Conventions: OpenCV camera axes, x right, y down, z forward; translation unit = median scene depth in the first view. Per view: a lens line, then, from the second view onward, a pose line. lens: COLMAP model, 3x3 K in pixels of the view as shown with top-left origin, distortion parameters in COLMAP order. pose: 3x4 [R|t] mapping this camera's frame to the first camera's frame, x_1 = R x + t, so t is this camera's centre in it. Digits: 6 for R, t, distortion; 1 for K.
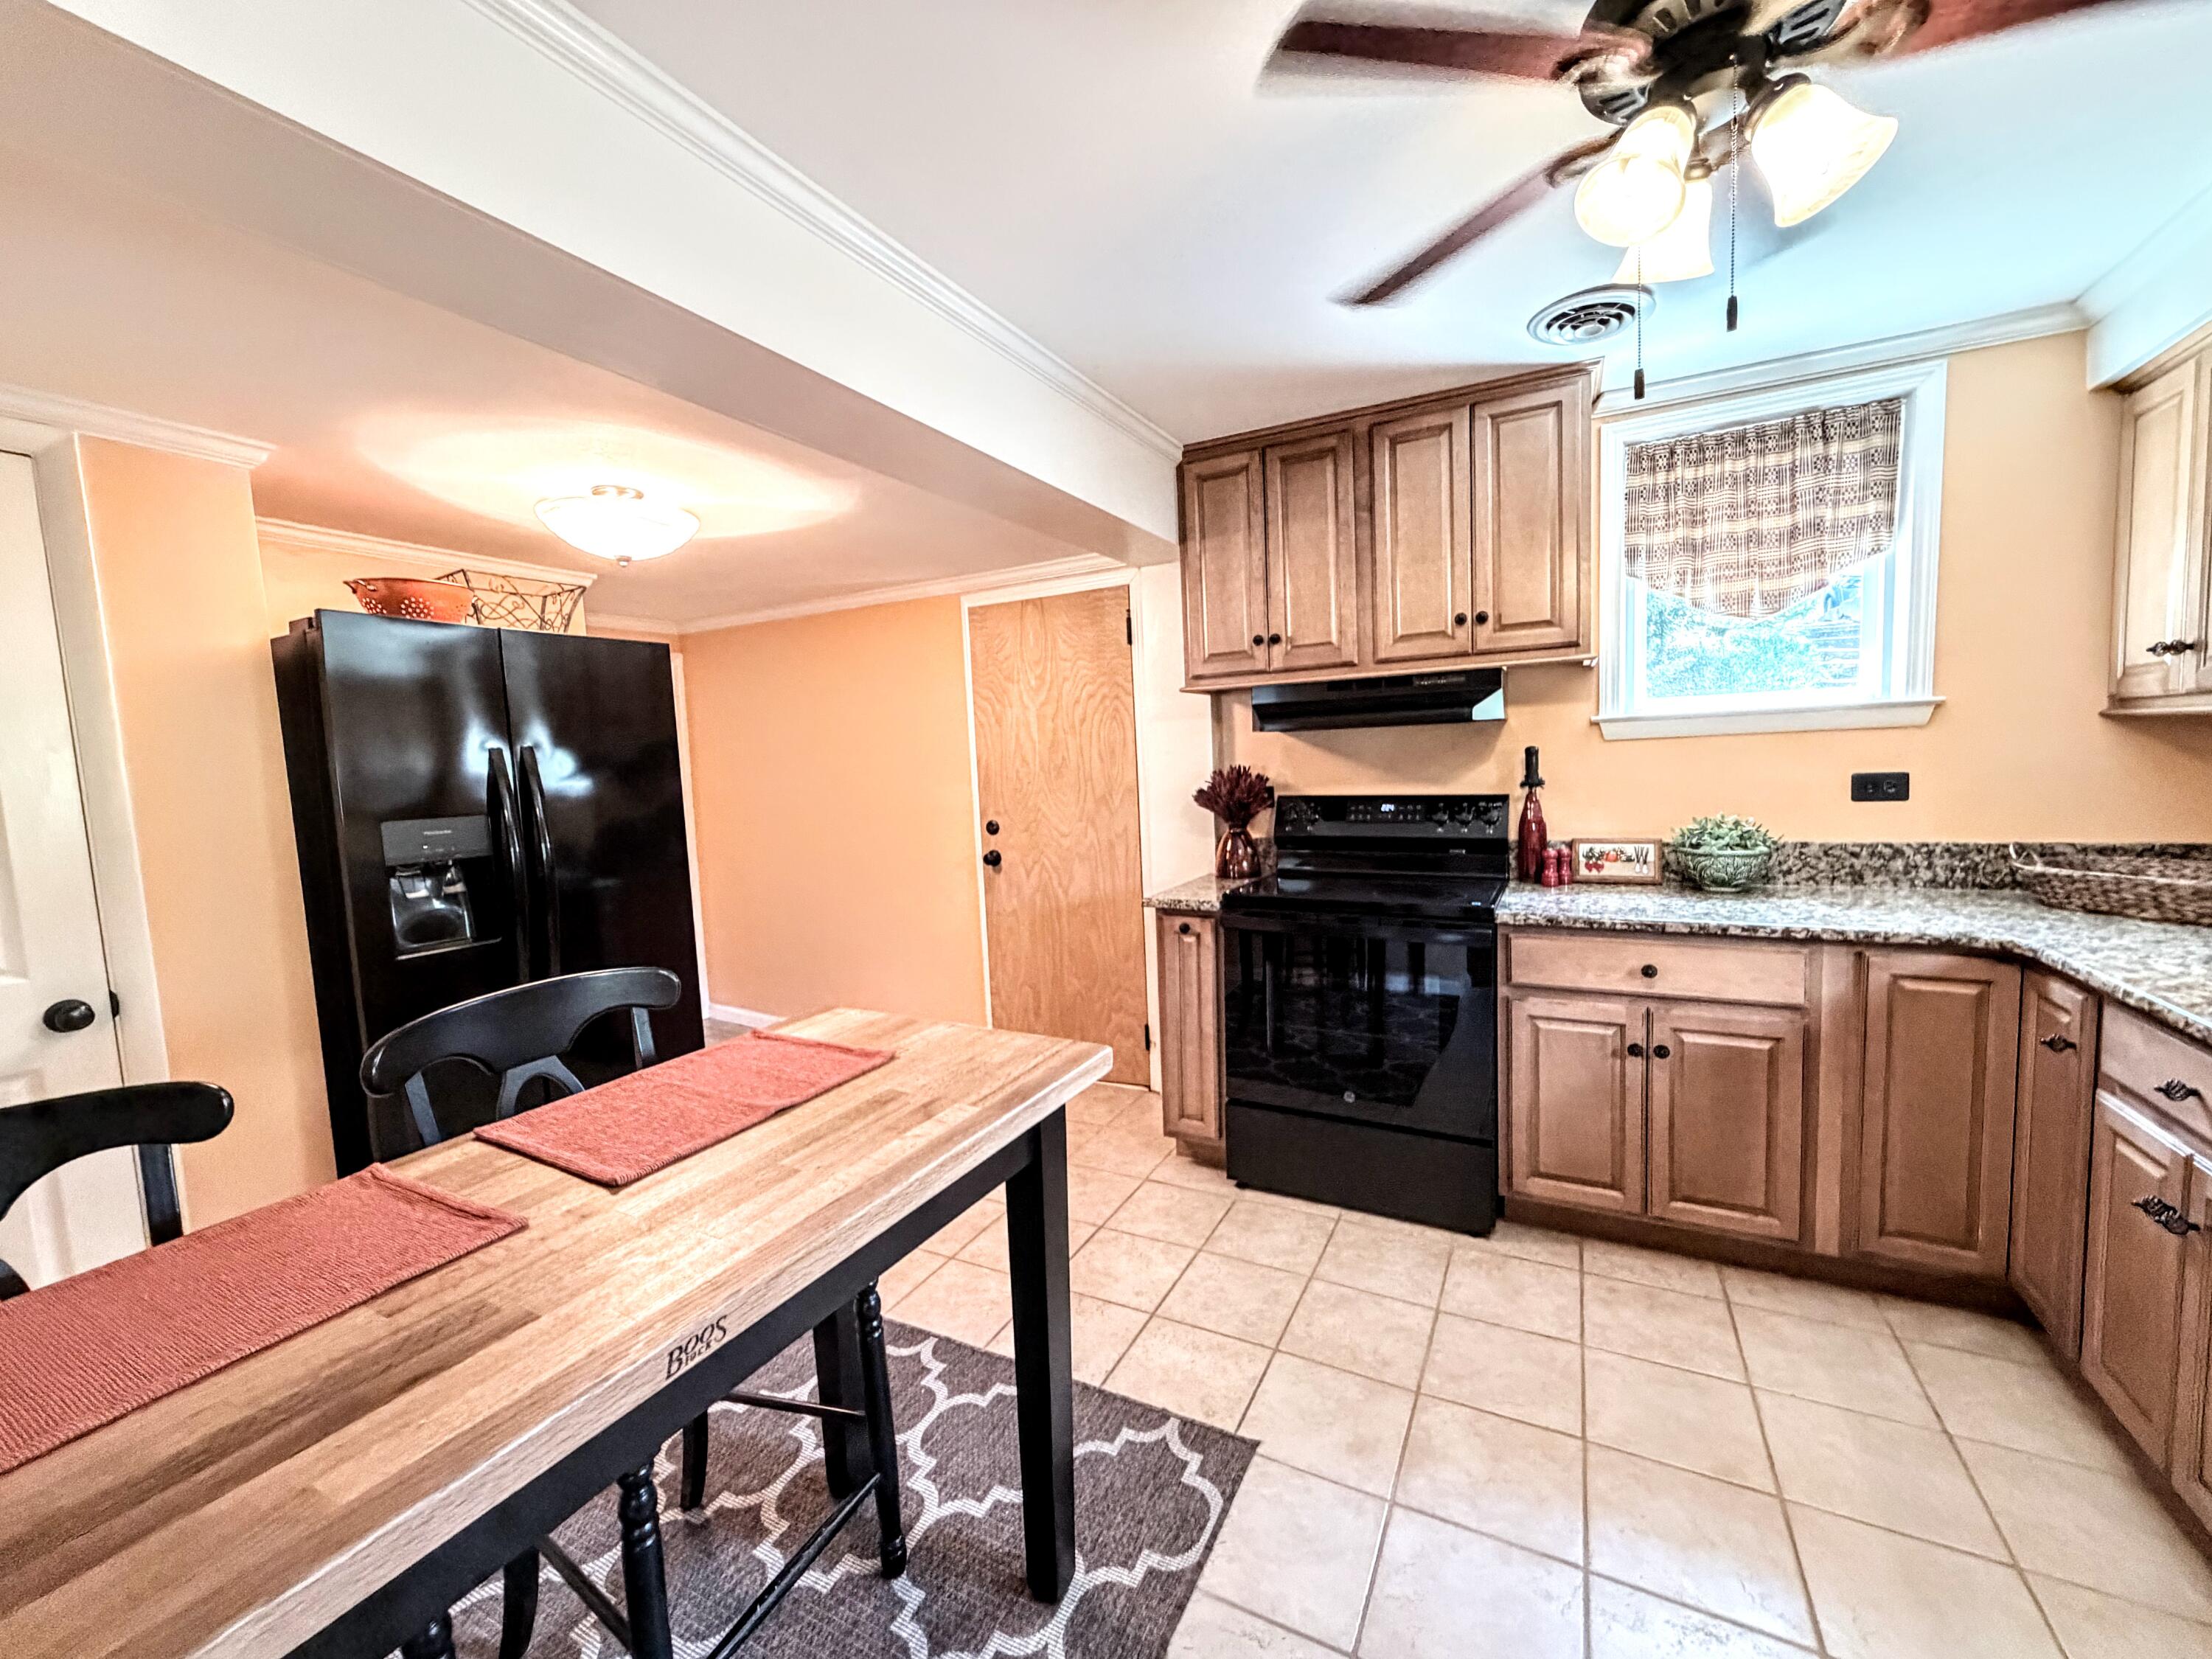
lens RADIAL K [[899.6, 0, 1088.7], [0, 899.6, 830.9], [0, 0, 1]] dist [-0.001305, 0.001062]
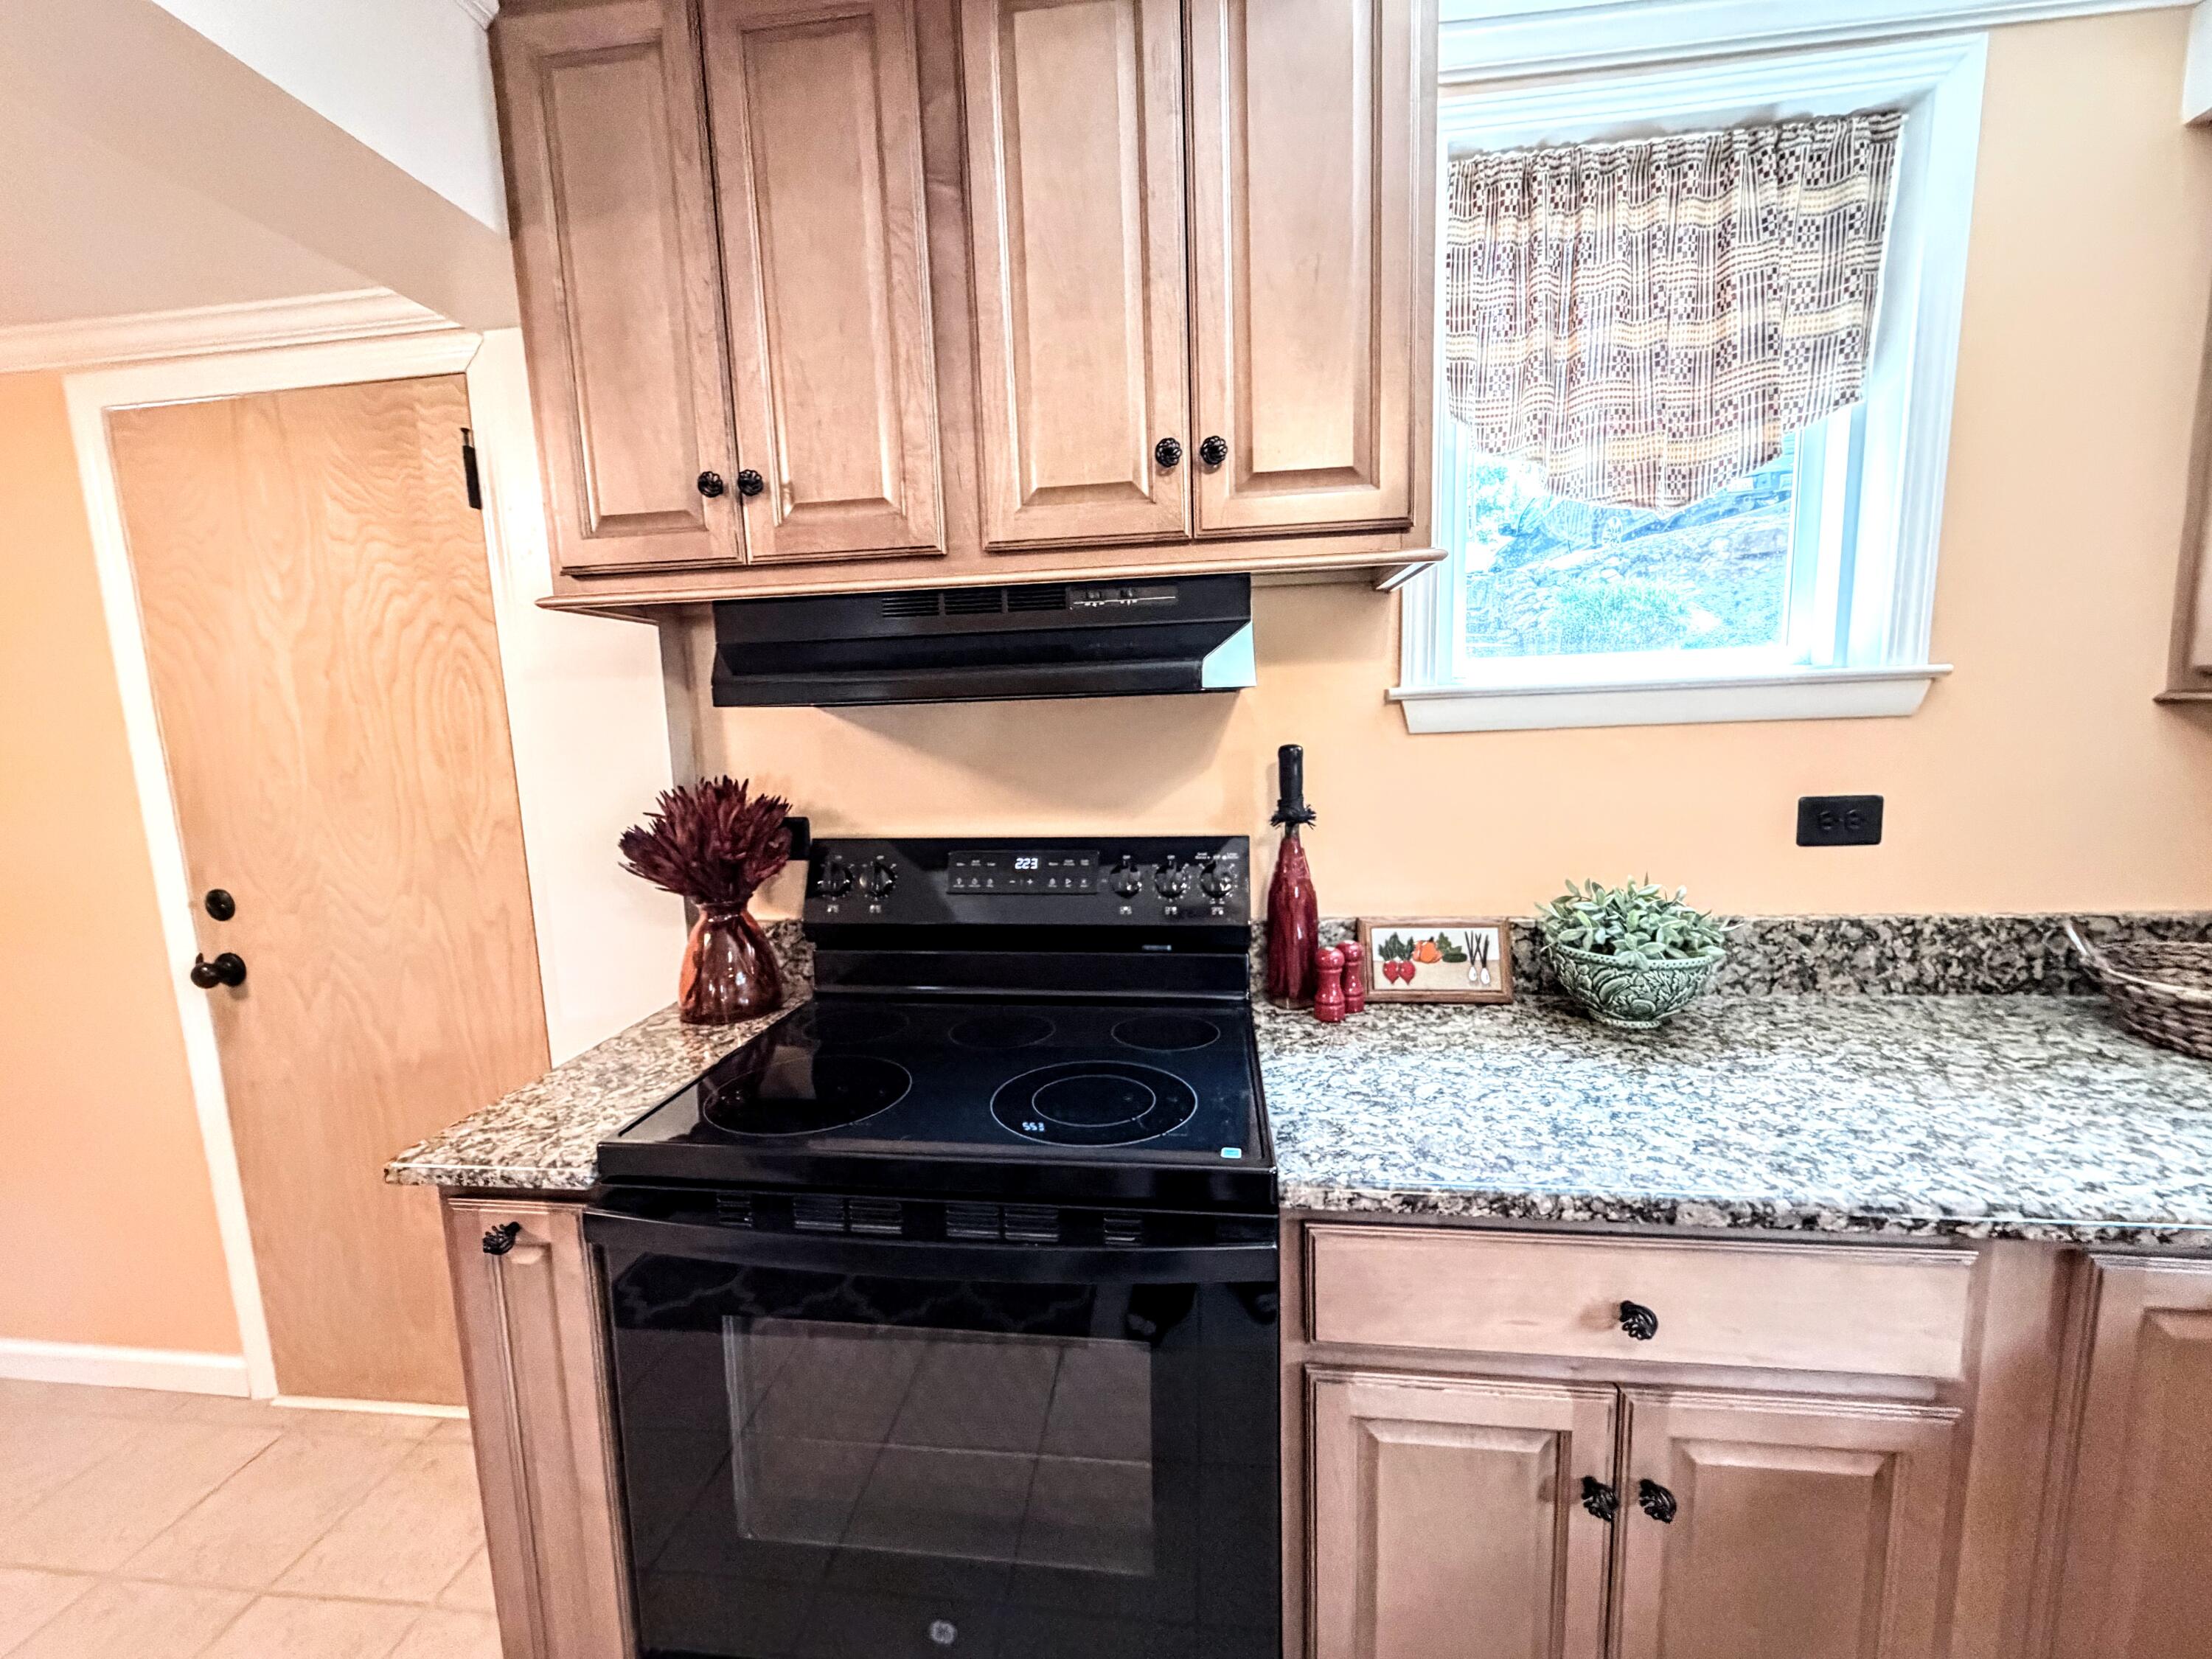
lens RADIAL K [[899.6, 0, 1109.4], [0, 899.6, 820.9], [0, 0, 1]] dist [-0.001305, 0.001062]
pose [[0.927003, -0.032399, 0.373652, 0.211233], [0.025242, 0.999392, 0.024033, -0.067238], [-0.374204, -0.012847, 0.927258, 0.581060]]
